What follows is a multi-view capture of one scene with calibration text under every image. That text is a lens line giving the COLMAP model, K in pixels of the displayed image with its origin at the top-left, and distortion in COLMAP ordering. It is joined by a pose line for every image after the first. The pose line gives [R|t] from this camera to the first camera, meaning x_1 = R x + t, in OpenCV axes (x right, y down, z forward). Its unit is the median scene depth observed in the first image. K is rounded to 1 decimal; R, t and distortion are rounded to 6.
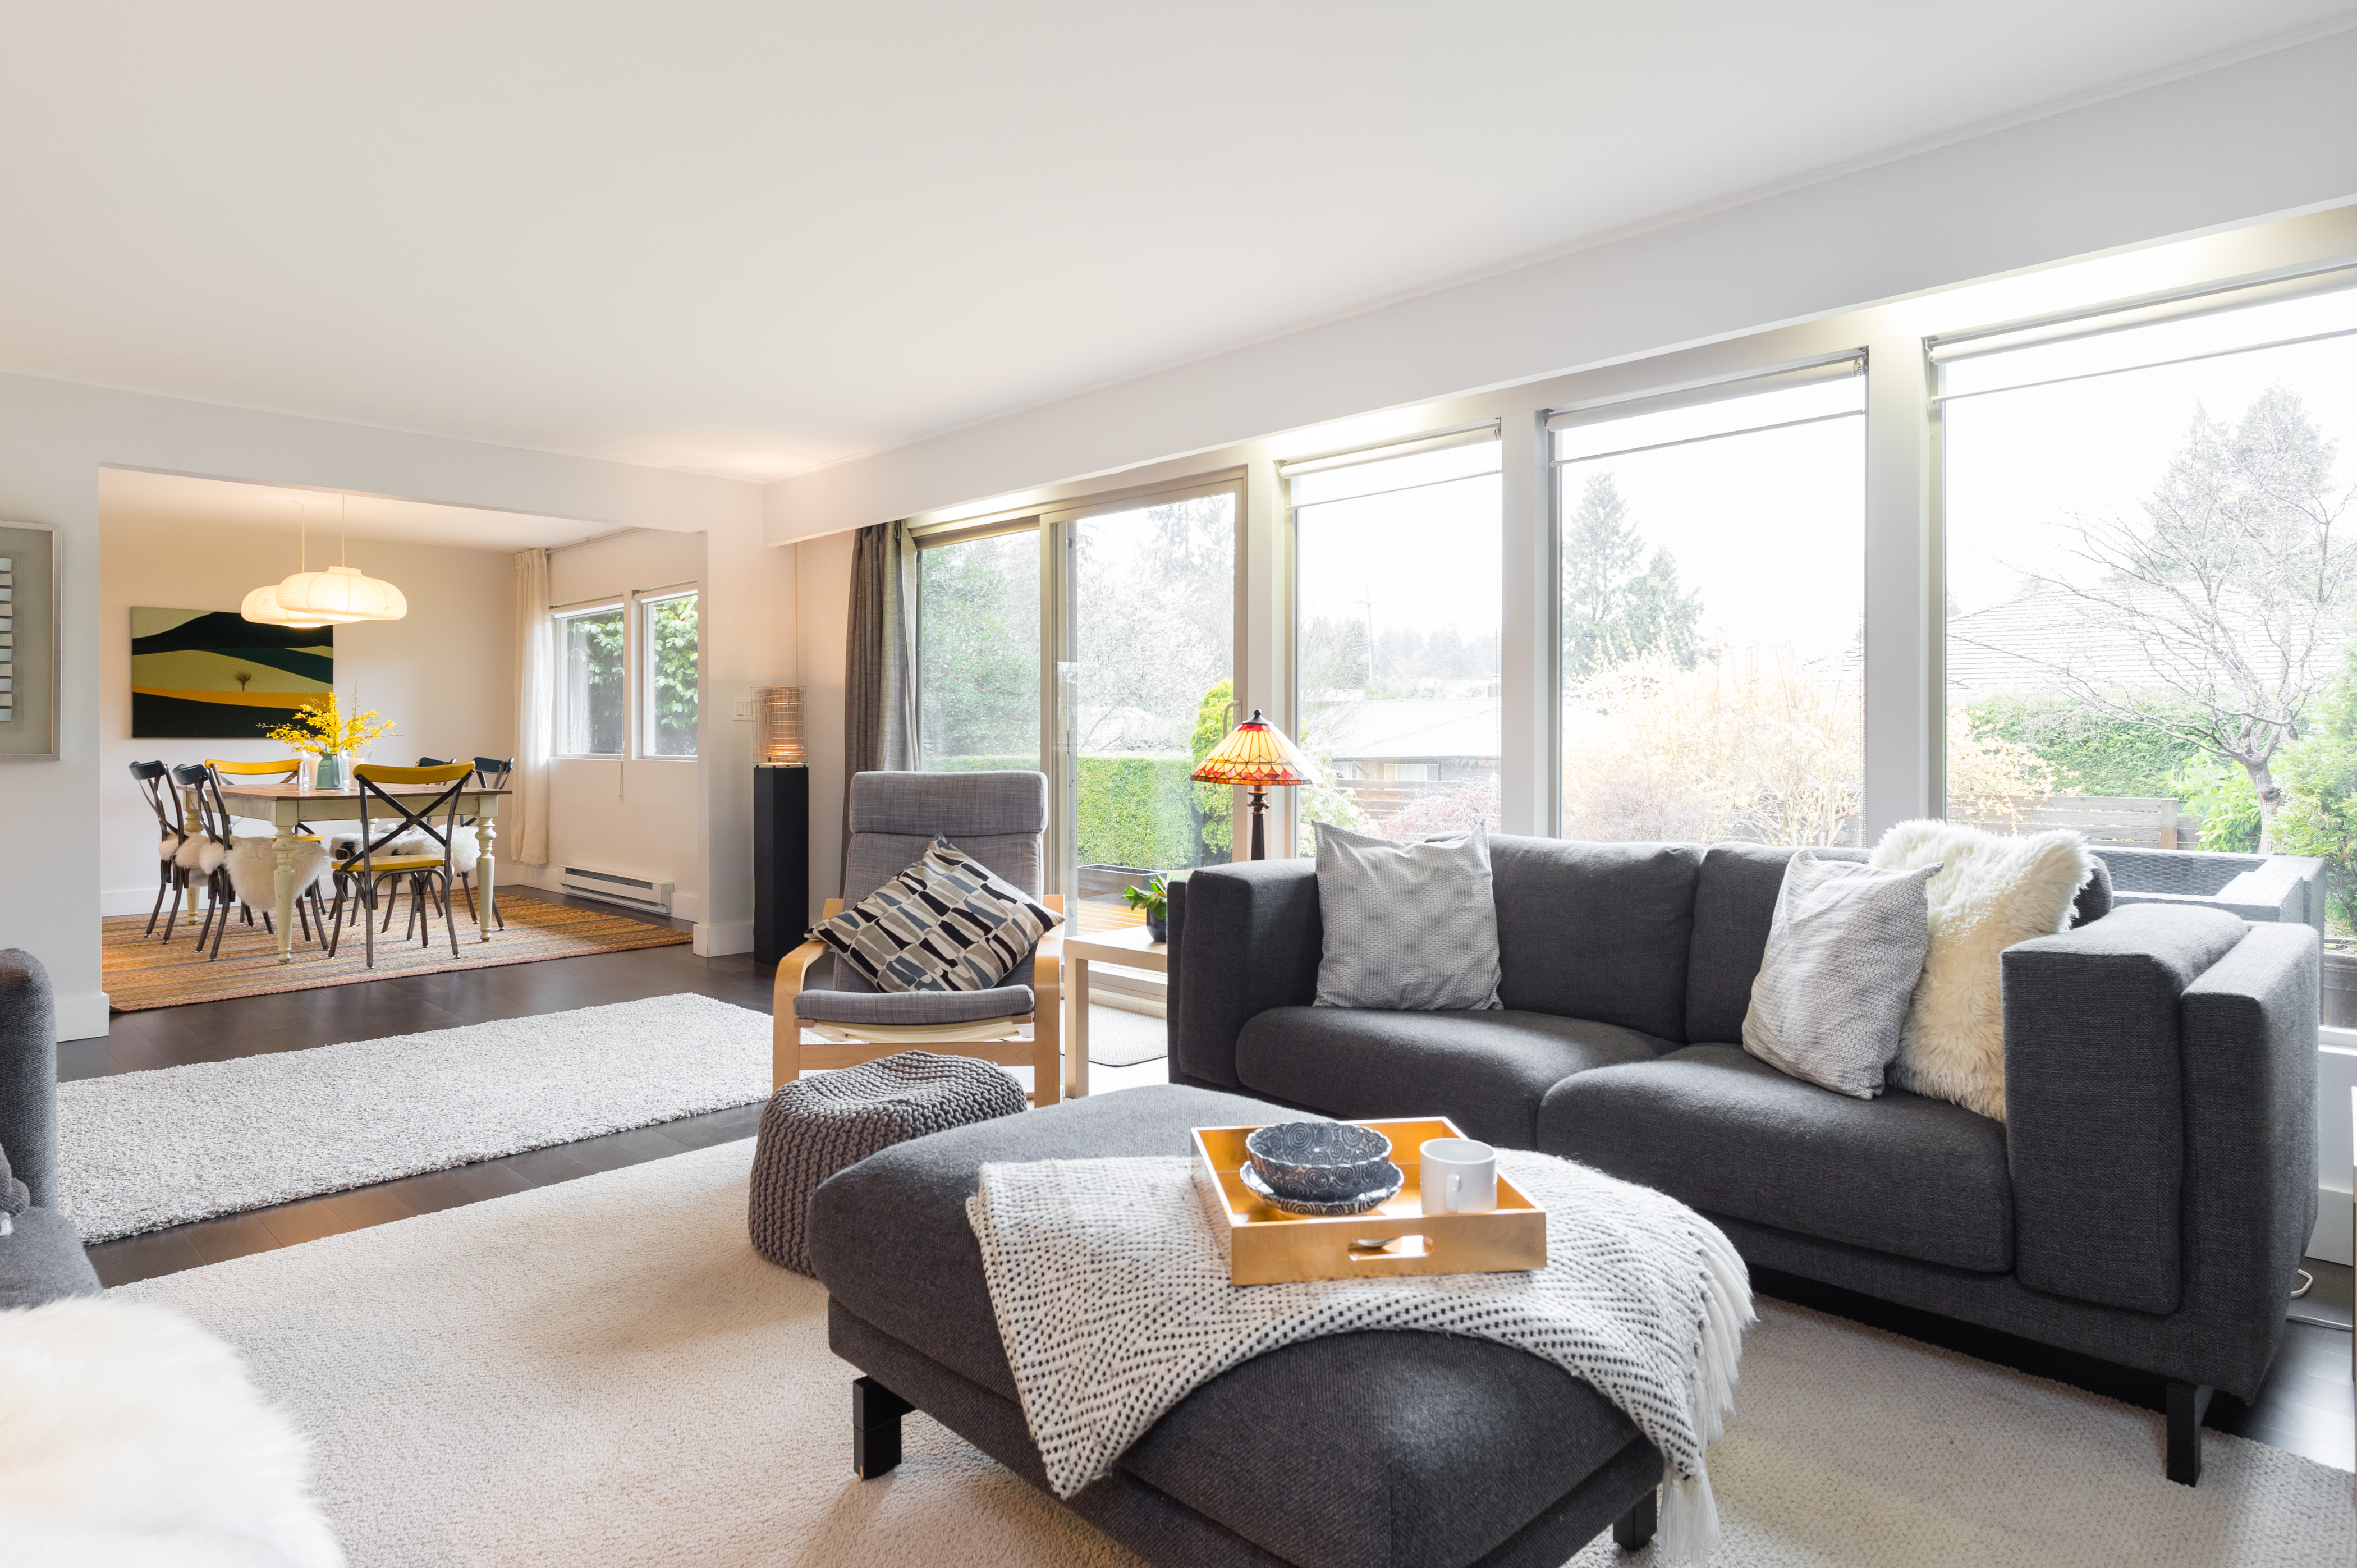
lens RADIAL K [[1351.9, 0, 1193.2], [0, 1351.9, 735.6], [0, 0, 1]] dist [-0.005617, 0.000981]
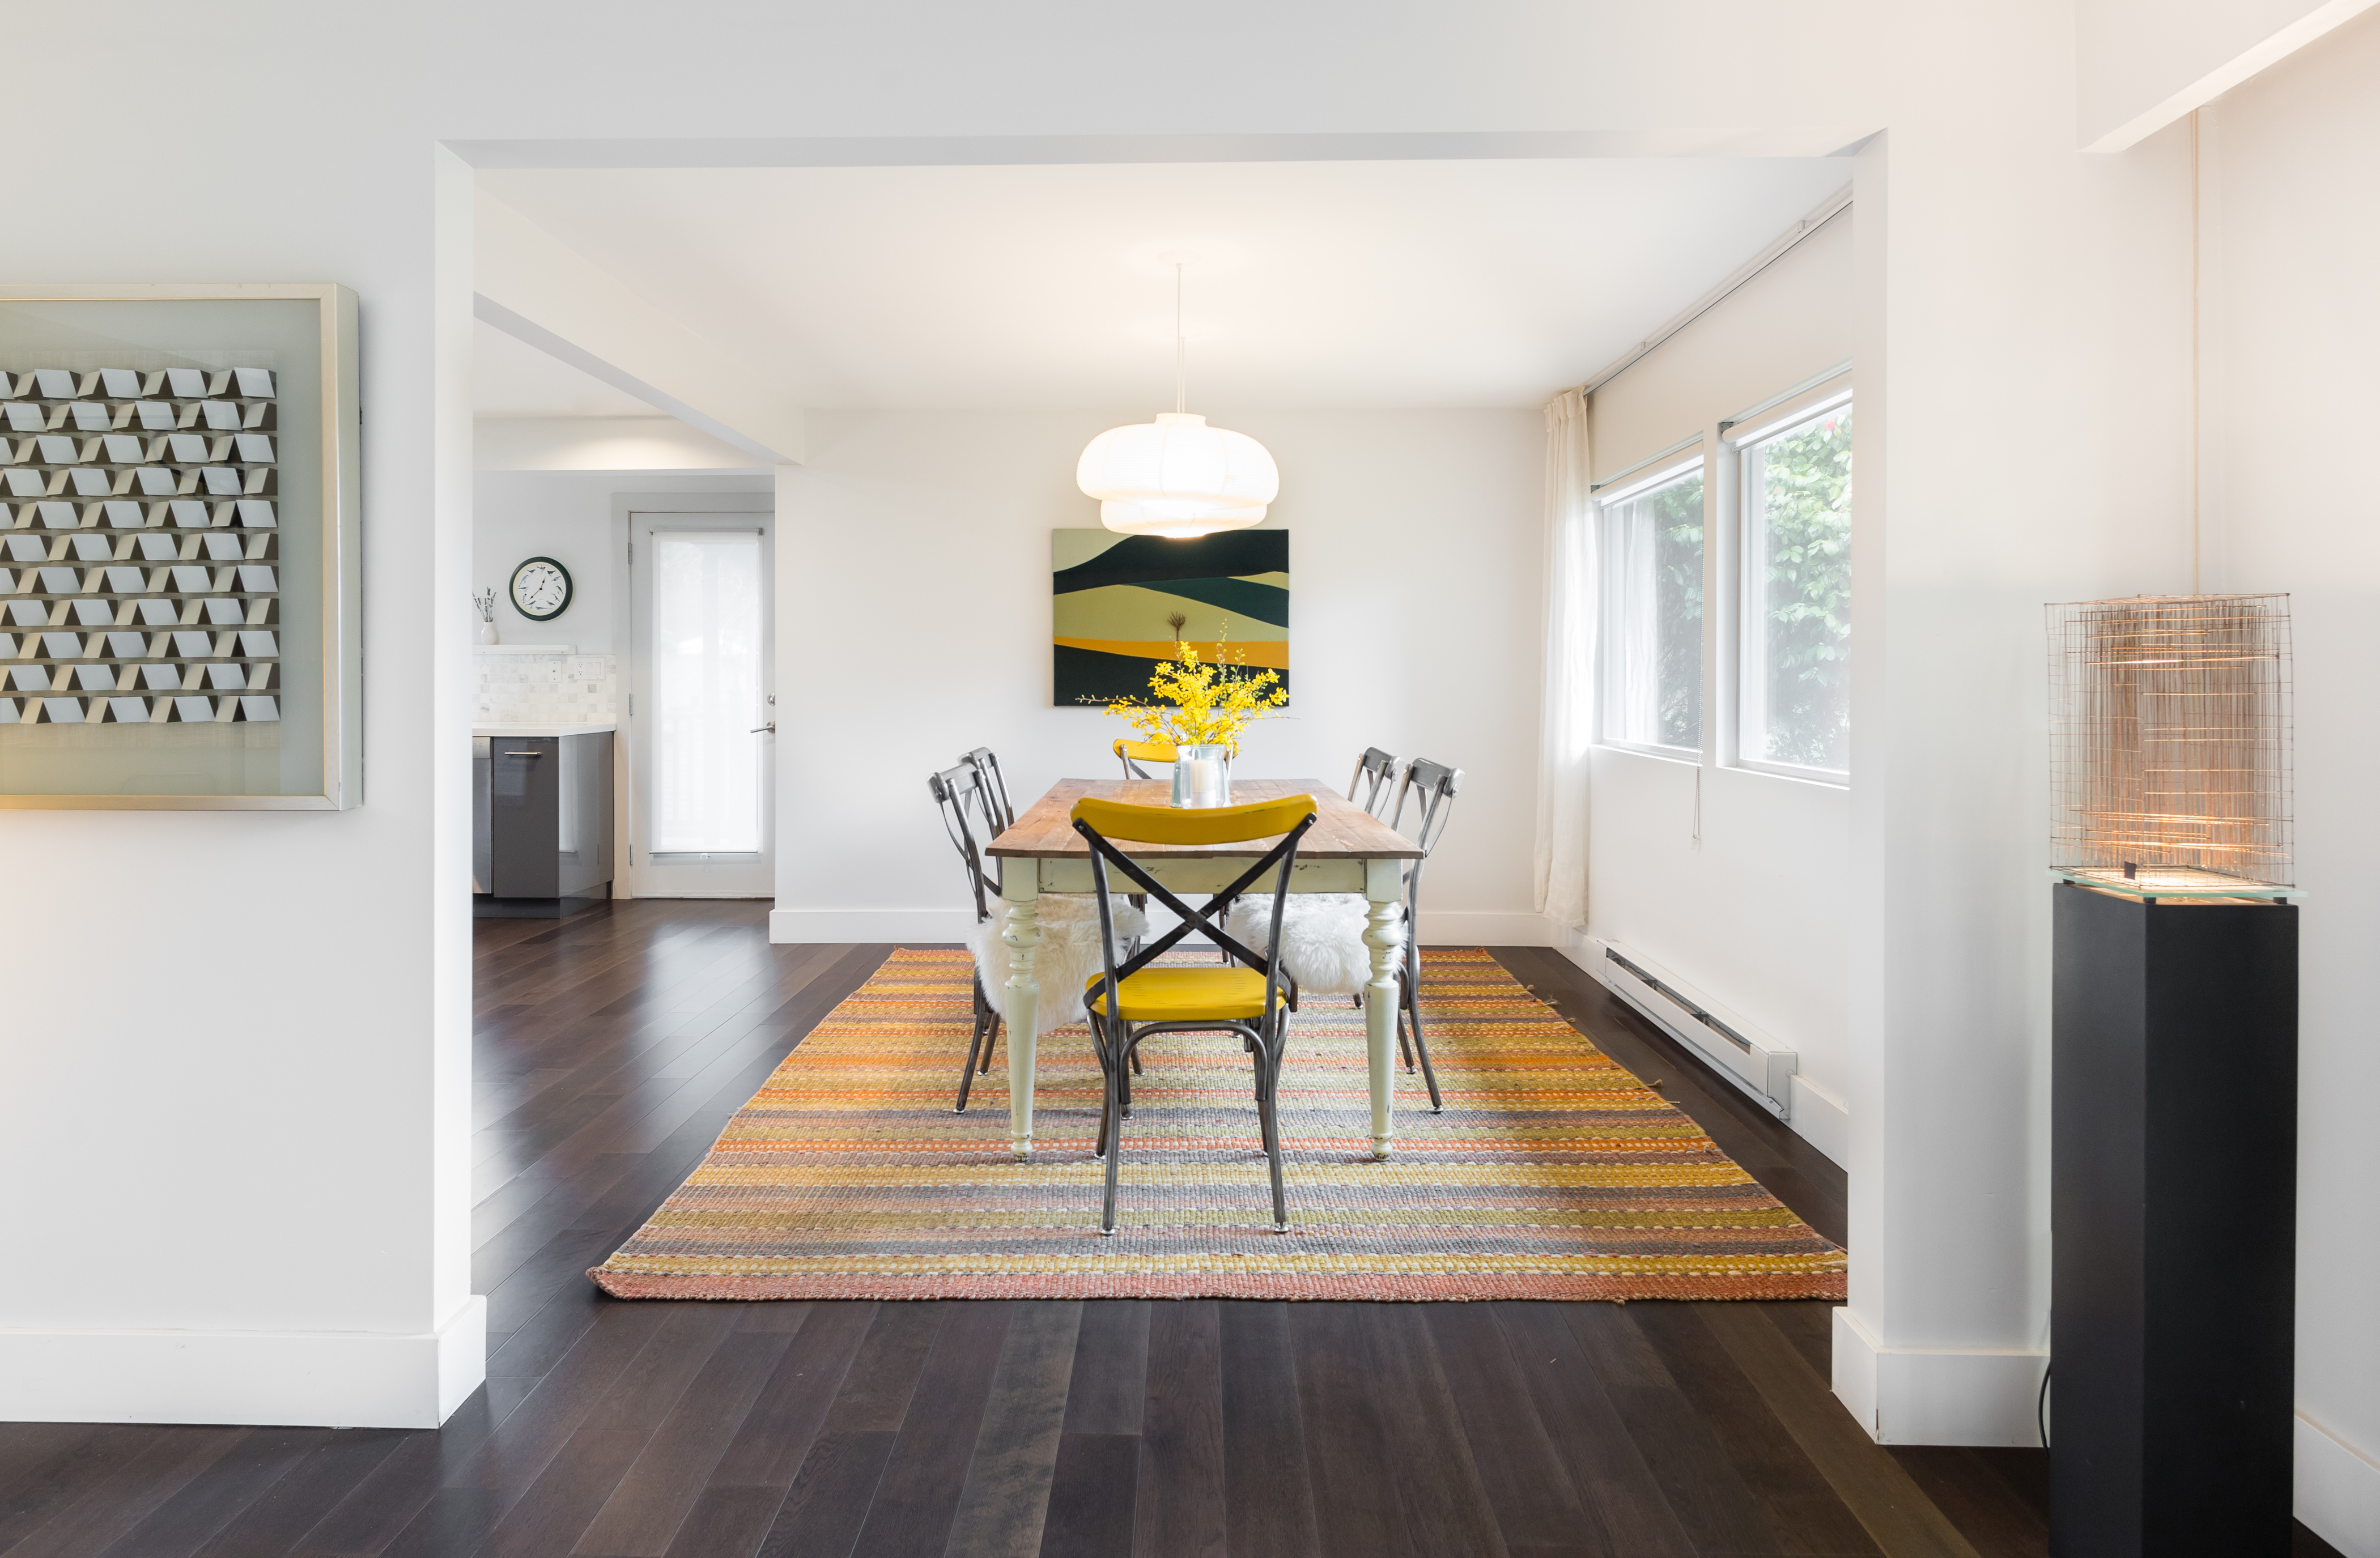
lens RADIAL K [[1379.5, 0, 1185.2], [0, 1379.5, 681.2], [0, 0, 1]] dist [0.018256, -0.002196]
pose [[0.688377, 0.005952, -0.725329, -0.186460], [-0.002633, 0.999980, 0.005706, -0.016112], [0.725348, -0.002018, 0.688379, 0.523255]]
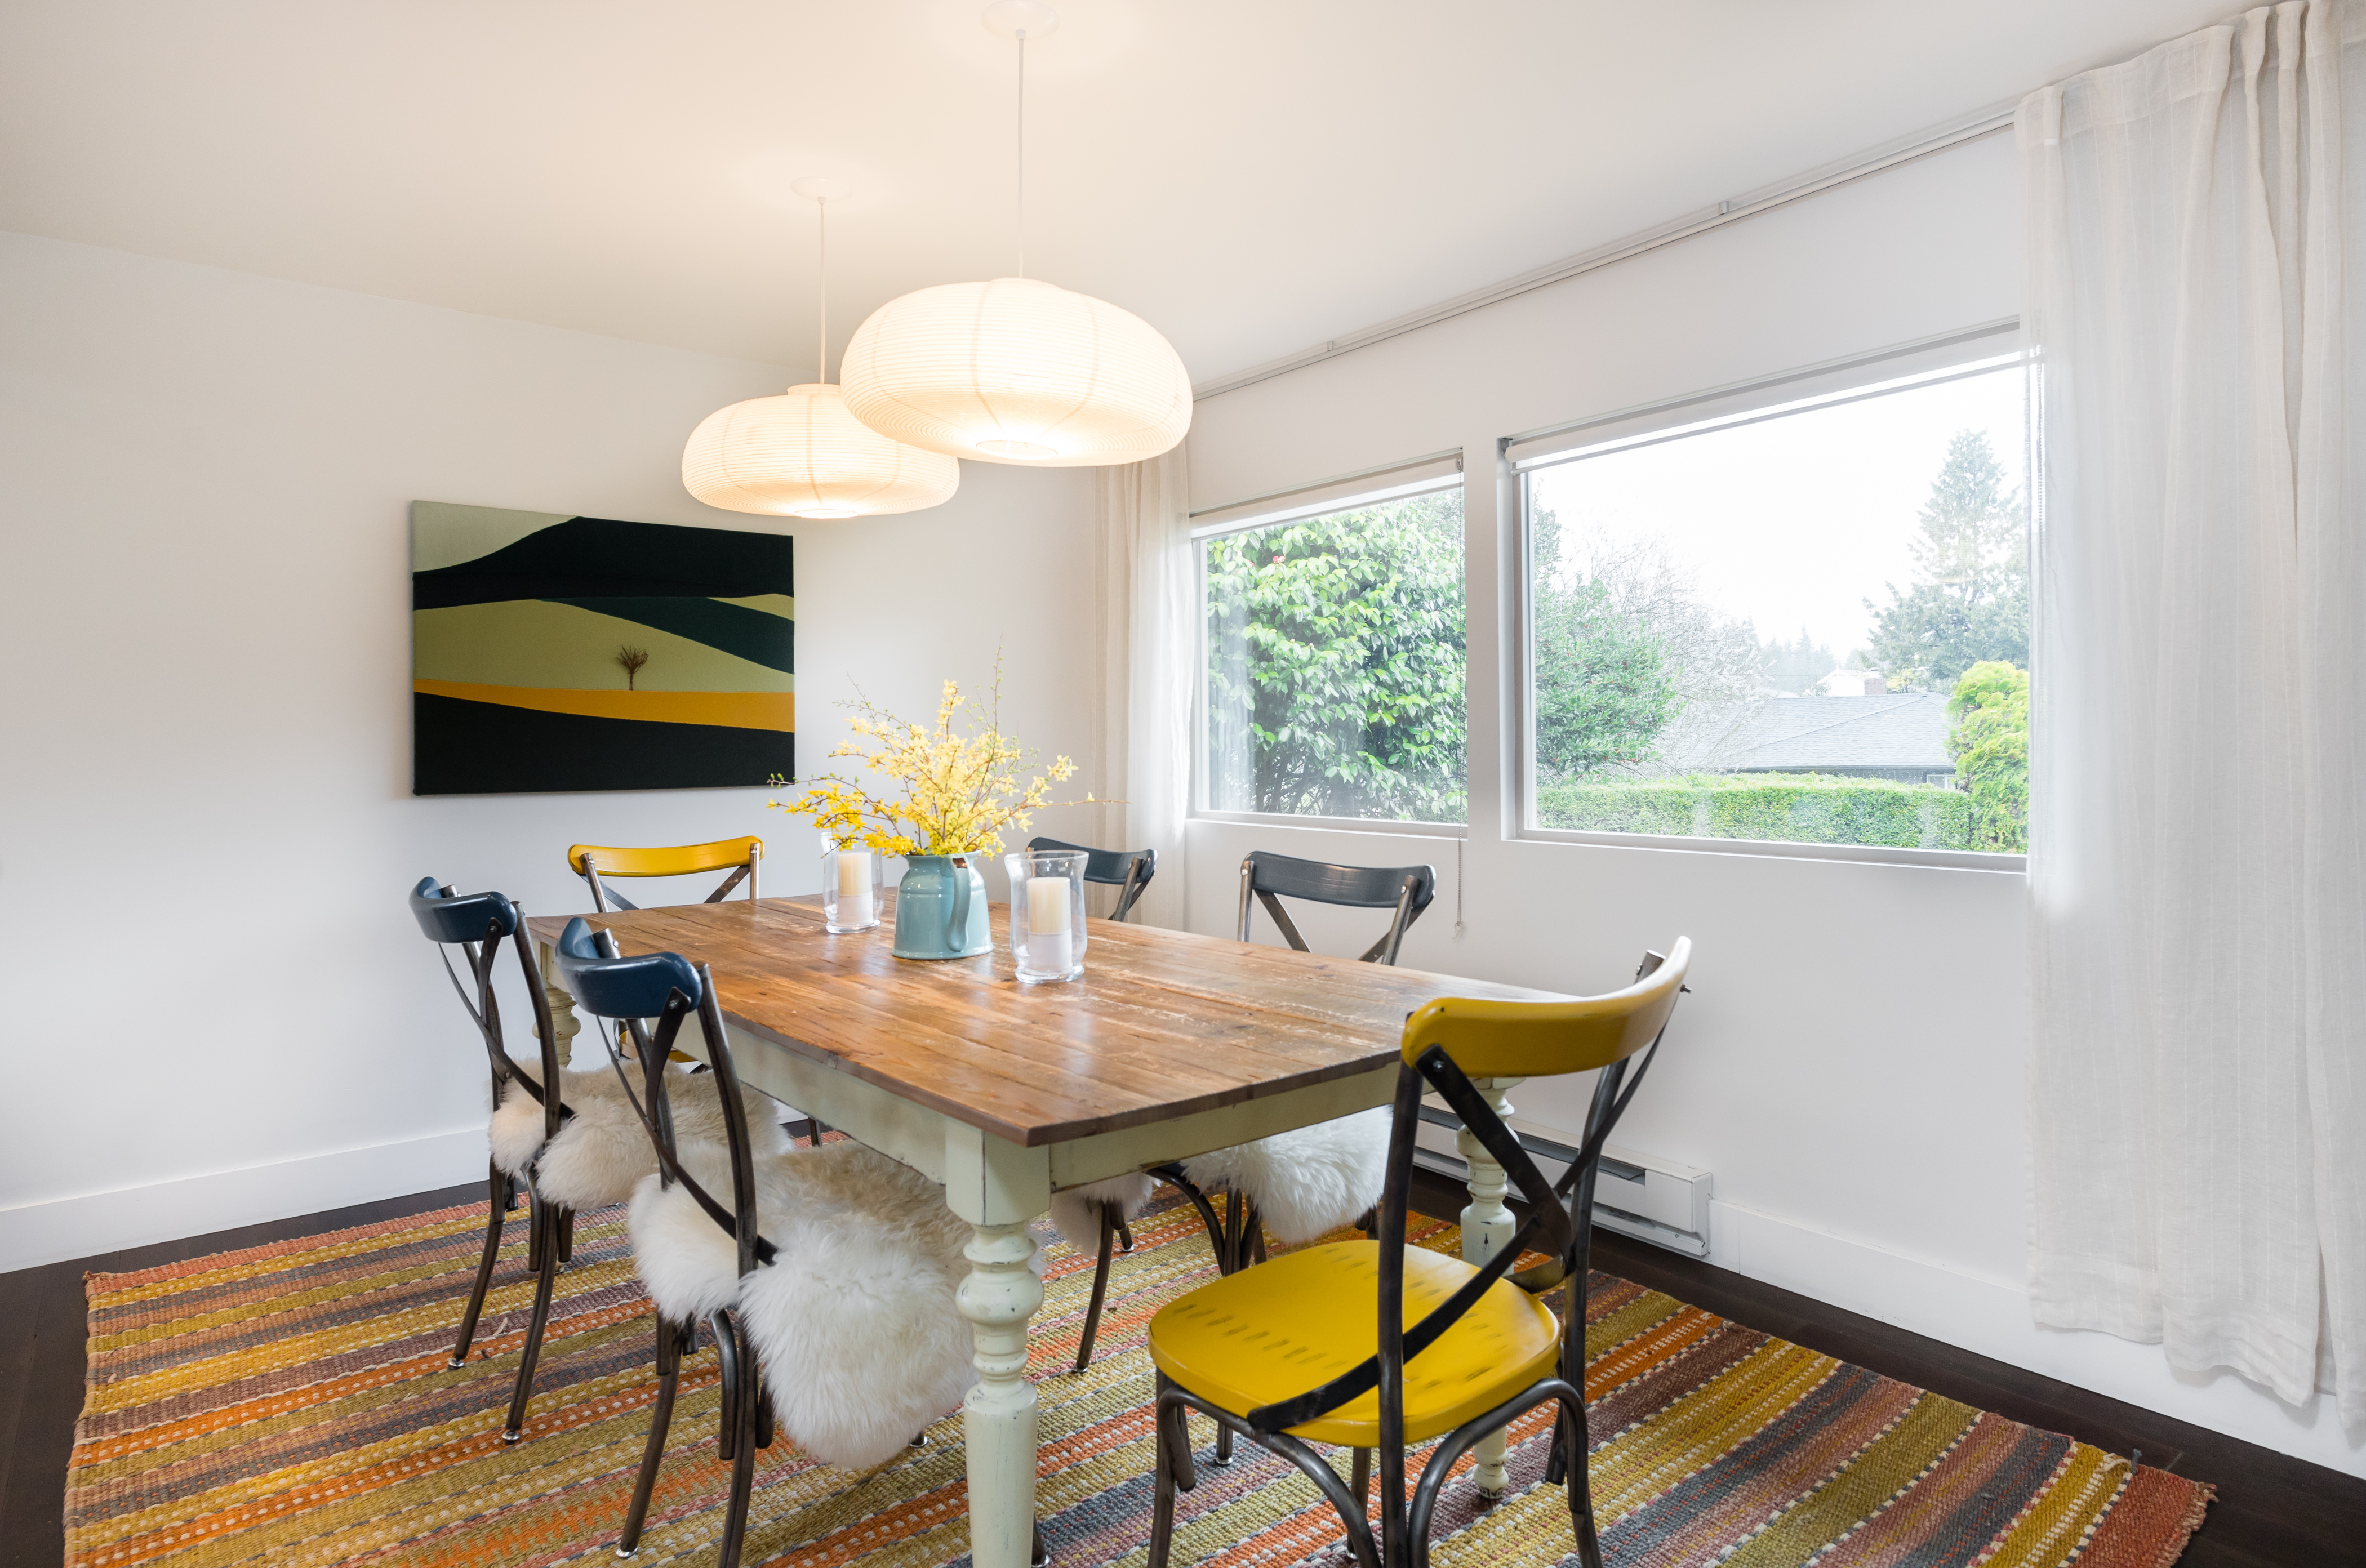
lens RADIAL K [[1356.9, 0, 1197.3], [0, 1356.9, 685.1], [0, 0, 1]] dist [-0.005617, 0.000981]
pose [[0.992021, -0.012548, -0.125447, -0.468407], [0.007353, 0.999099, -0.041793, -0.013841], [0.125858, 0.040537, 0.991220, 0.582774]]
